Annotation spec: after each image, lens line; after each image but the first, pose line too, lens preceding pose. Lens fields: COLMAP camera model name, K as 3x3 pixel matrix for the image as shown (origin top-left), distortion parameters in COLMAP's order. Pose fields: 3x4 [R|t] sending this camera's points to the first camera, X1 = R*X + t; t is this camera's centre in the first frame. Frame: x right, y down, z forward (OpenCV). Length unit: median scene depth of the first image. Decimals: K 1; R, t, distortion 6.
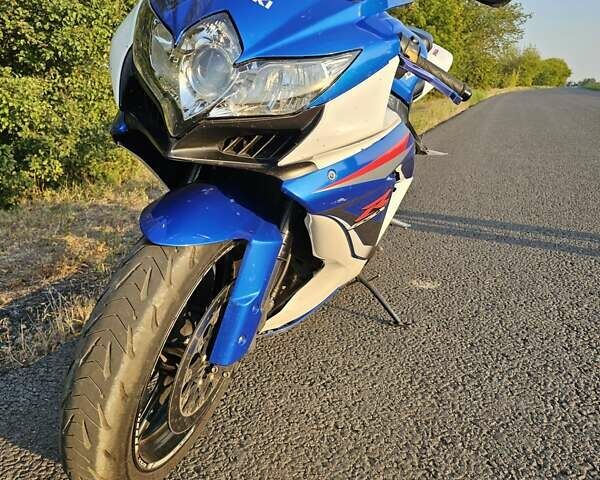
lens RADIAL K [[509.5, 0, 300.0], [0, 509.5, 240.0], [0, 0, 1]] dist [0.024584, -0.010523]
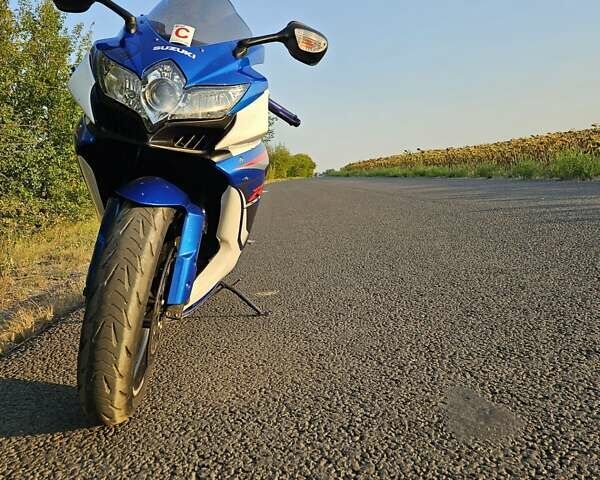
lens RADIAL K [[511.0, 0, 269.9], [0, 511.0, 250.9], [0, 0, 1]] dist [0.048085, -0.010425]
pose [[0.927875, -0.111130, 0.355946, -0.472445], [0.168570, 0.976461, -0.134566, 0.395296], [-0.332613, 0.184862, 0.924767, -0.471183]]
